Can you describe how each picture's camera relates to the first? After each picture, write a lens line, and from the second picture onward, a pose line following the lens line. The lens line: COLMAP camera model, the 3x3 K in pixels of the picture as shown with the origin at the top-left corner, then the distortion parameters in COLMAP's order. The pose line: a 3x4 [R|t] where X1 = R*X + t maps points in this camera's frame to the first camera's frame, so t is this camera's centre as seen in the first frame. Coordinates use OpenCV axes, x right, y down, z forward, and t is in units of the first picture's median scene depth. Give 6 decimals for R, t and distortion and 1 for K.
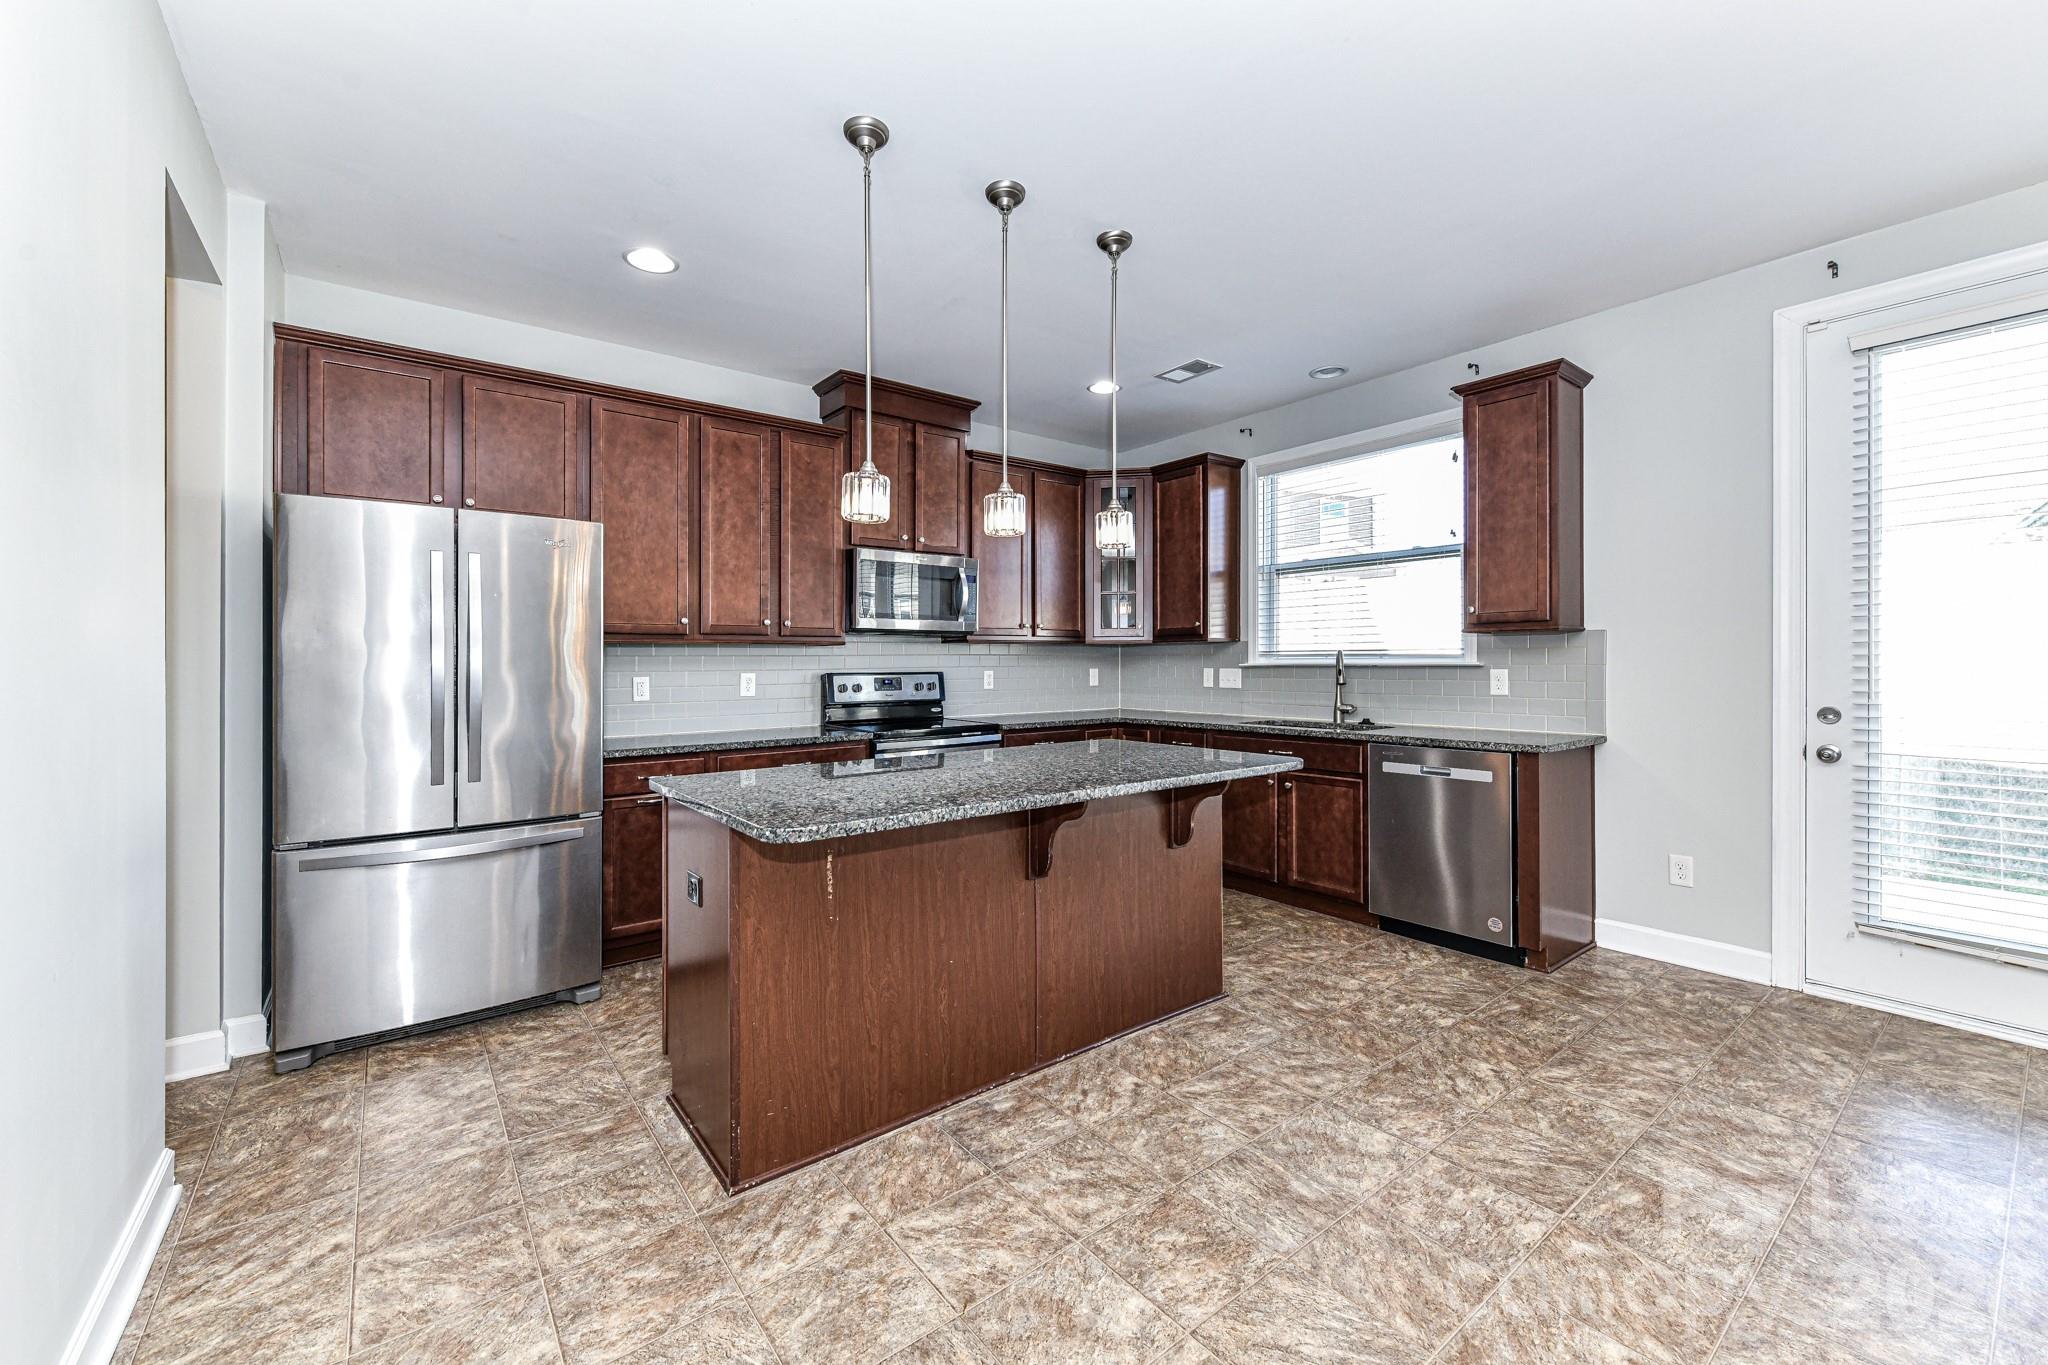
lens RADIAL K [[812.0, 0, 1028.9], [0, 812.0, 663.9], [0, 0, 1]] dist [-0.000059, -0.001509]
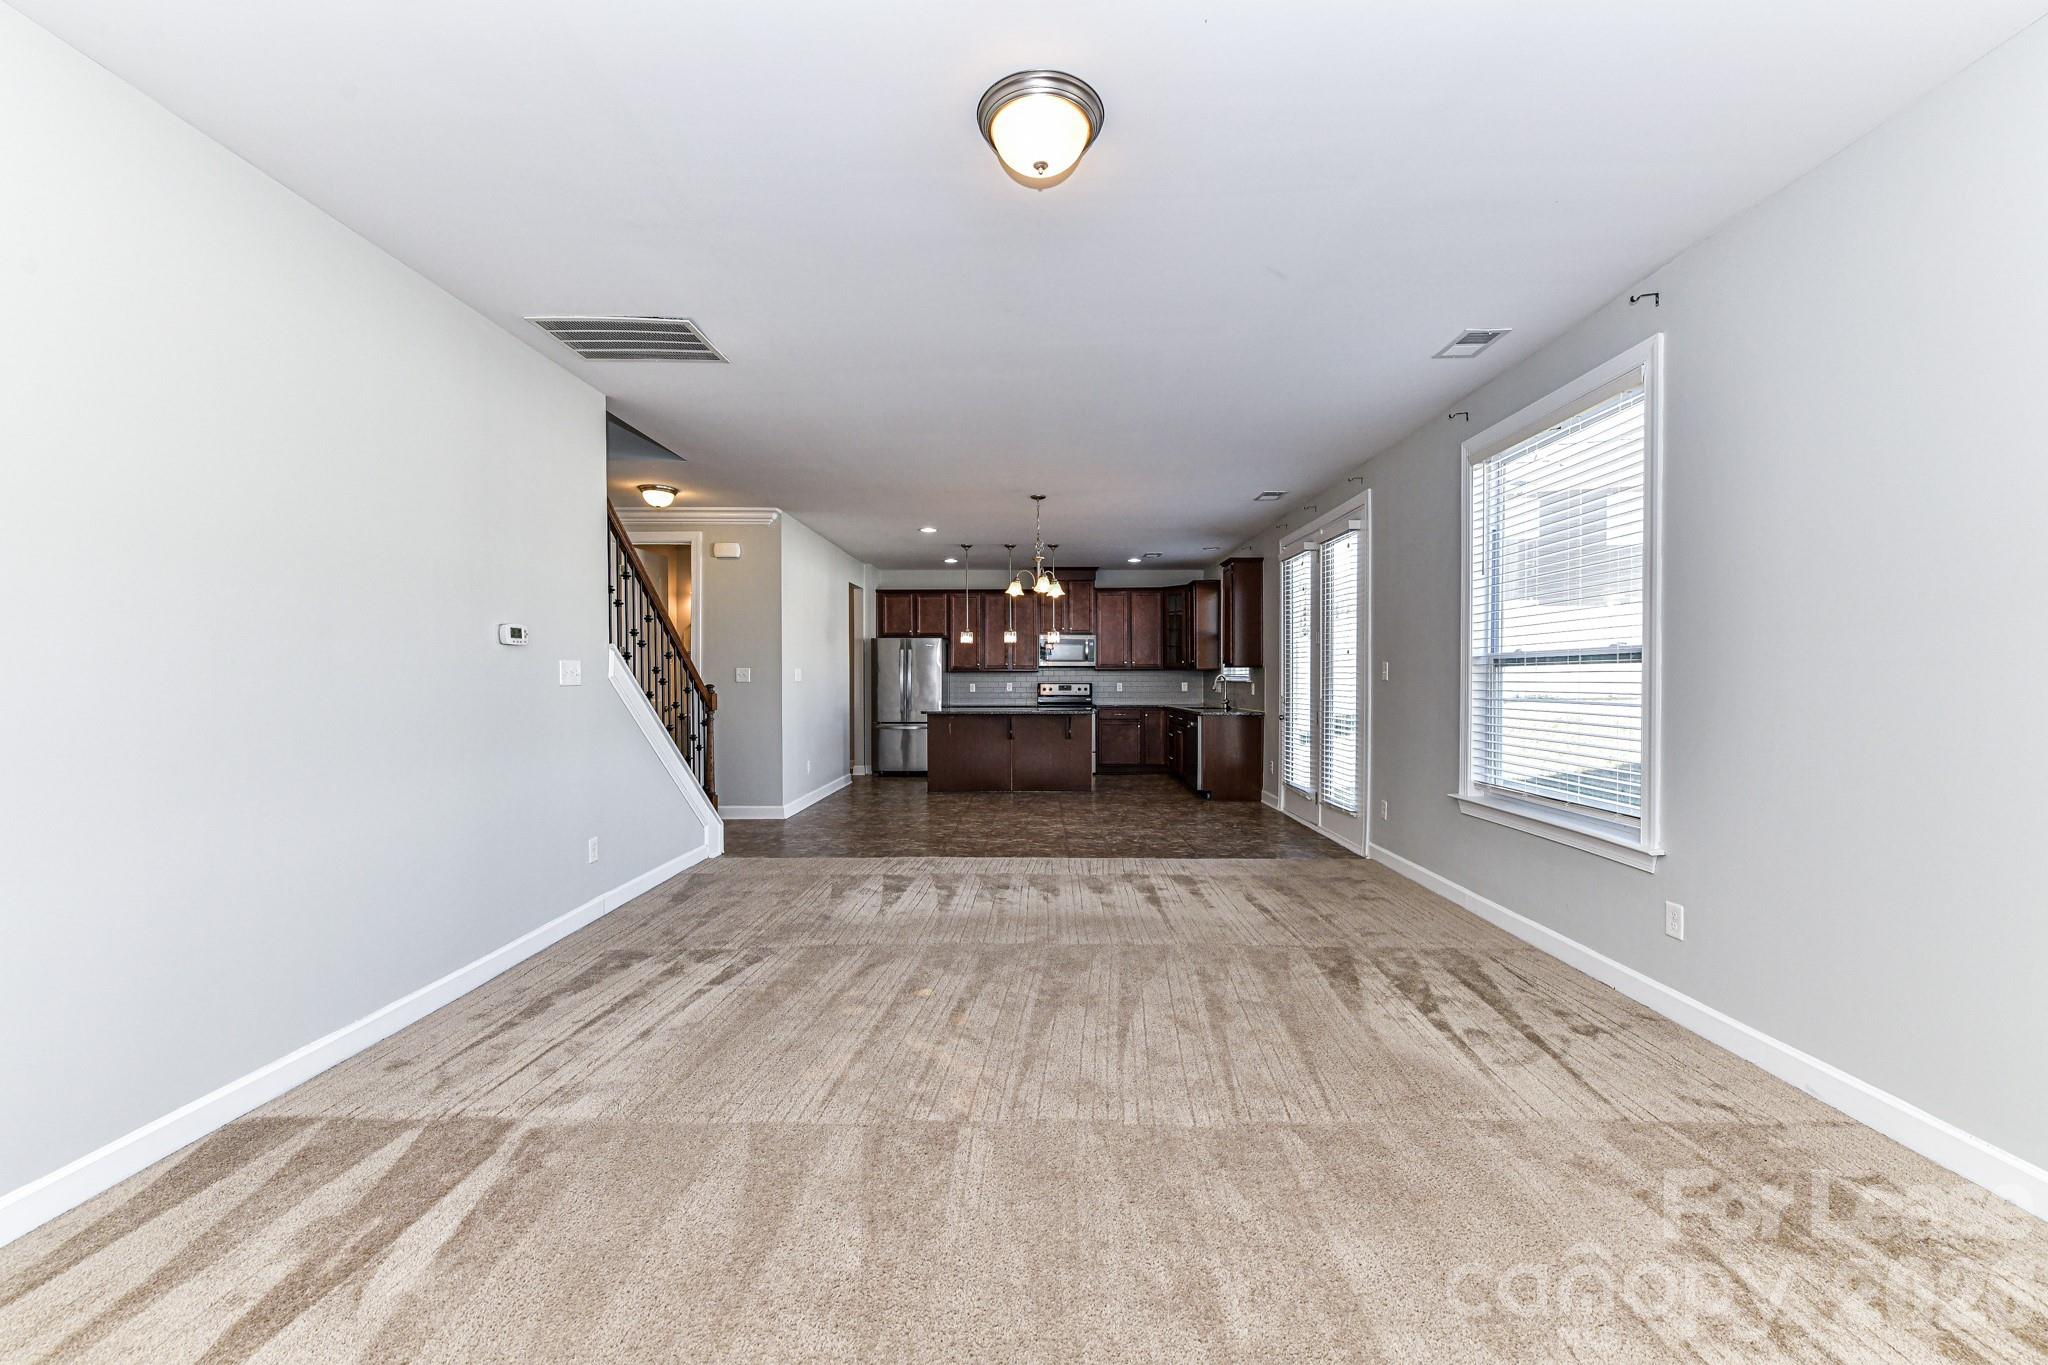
lens RADIAL K [[812.0, 0, 1034.6], [0, 812.0, 690.3], [0, 0, 1]] dist [-0.000059, -0.001509]
pose [[0.785787, 0.011933, -0.618383, 1.390101], [-0.000872, 0.999834, 0.018187, -0.013155], [0.618497, -0.013752, 0.785667, -1.062203]]
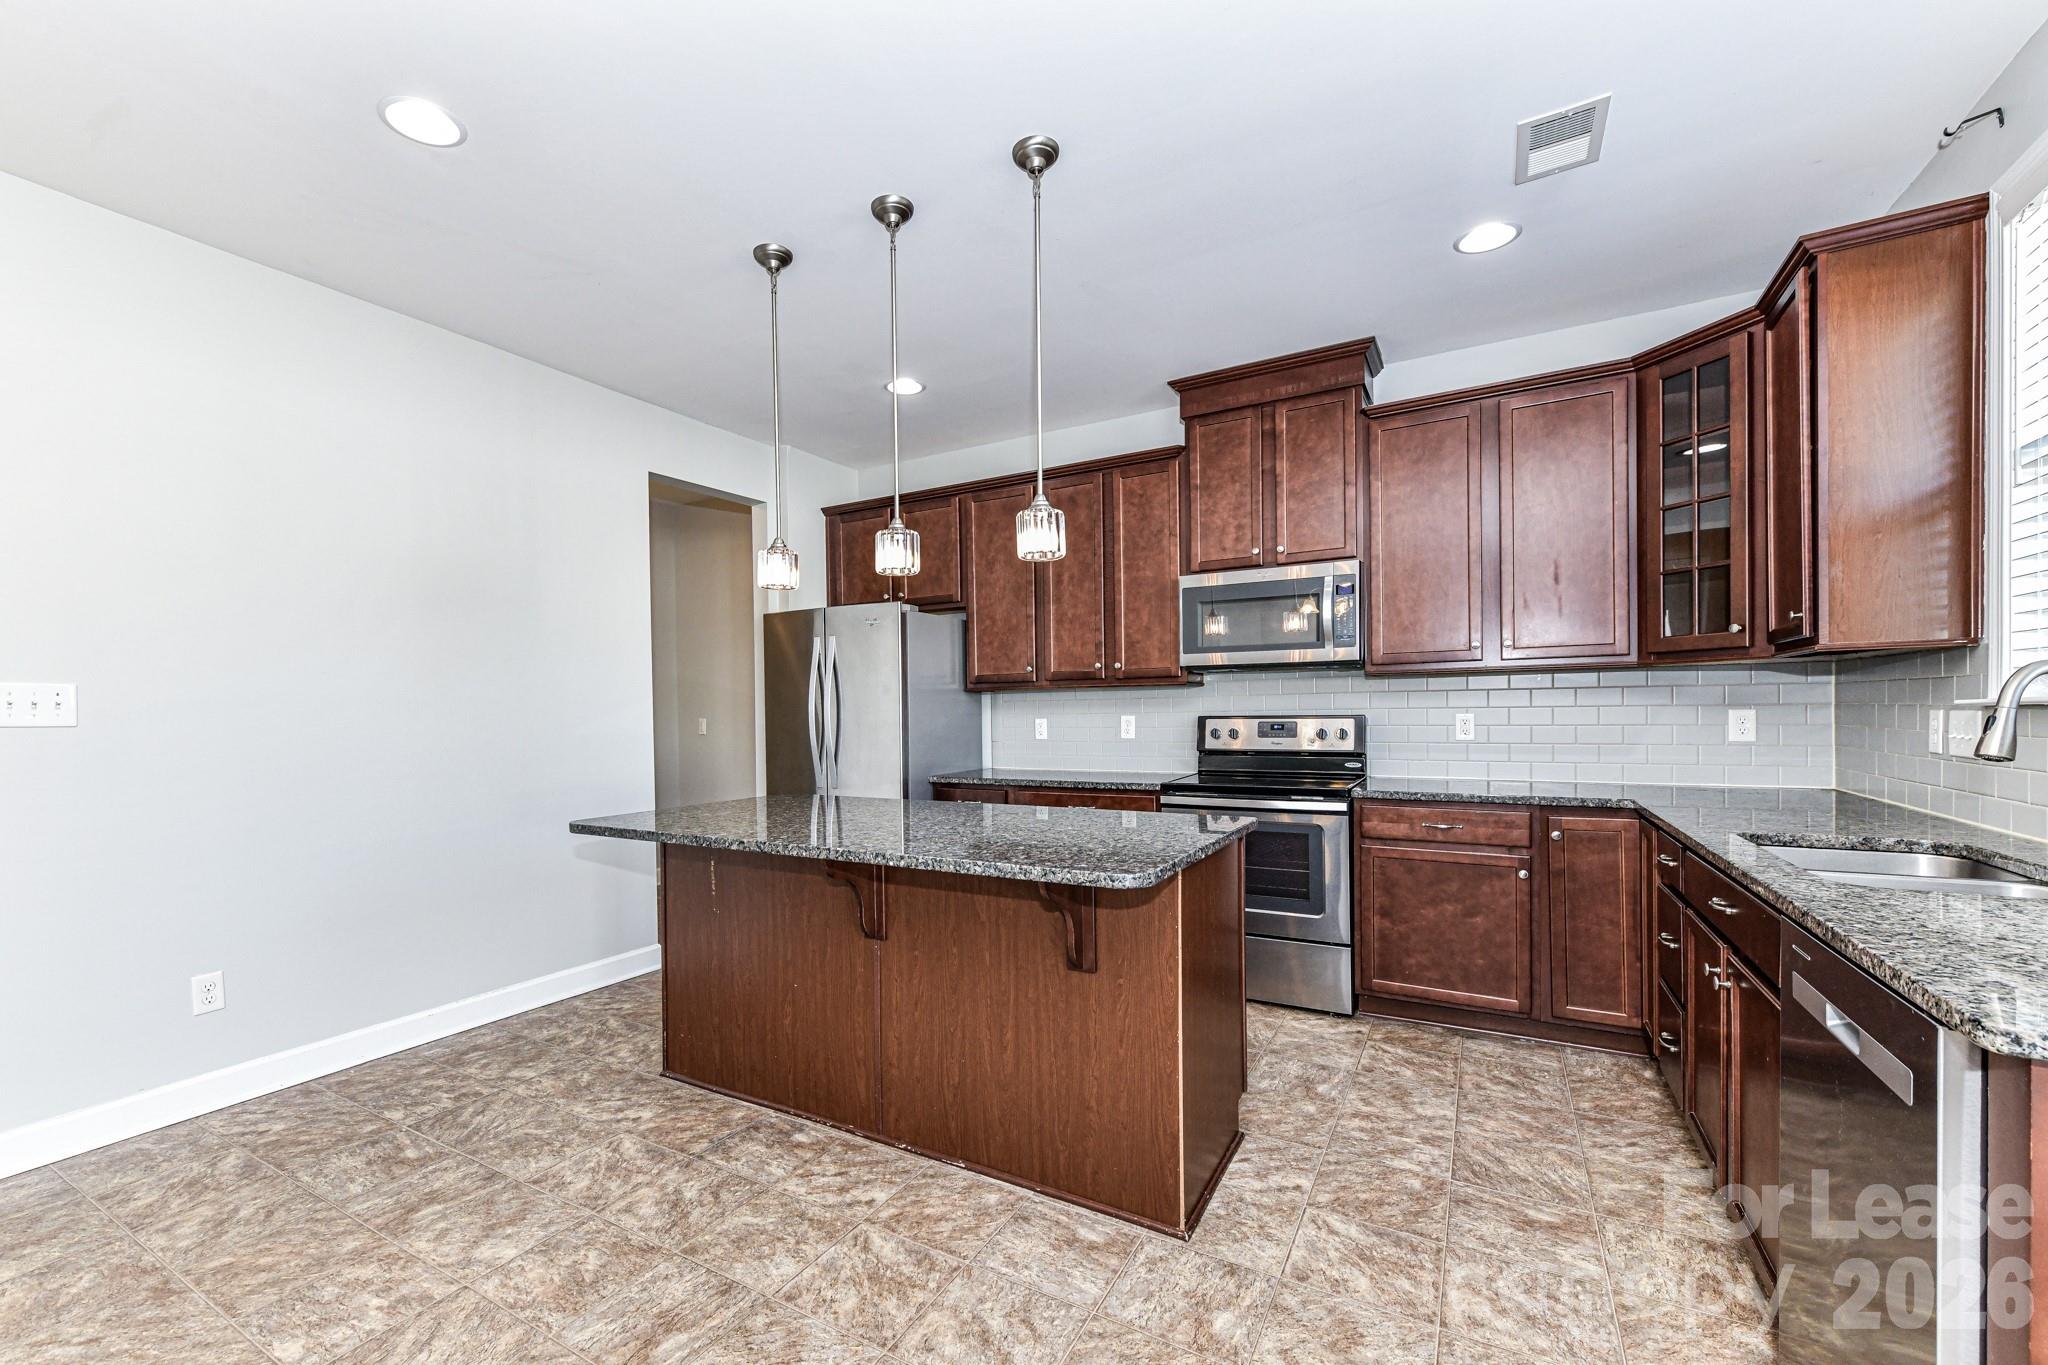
lens RADIAL K [[848.8, 0, 978.2], [0, 848.8, 714.4], [0, 0, 1]] dist [0.003968, -0.000826]
pose [[0.360496, 0.005664, -0.932744, 0.579550], [0.012454, 0.999863, 0.010885, -0.004136], [0.932678, -0.015541, 0.360376, 0.451577]]
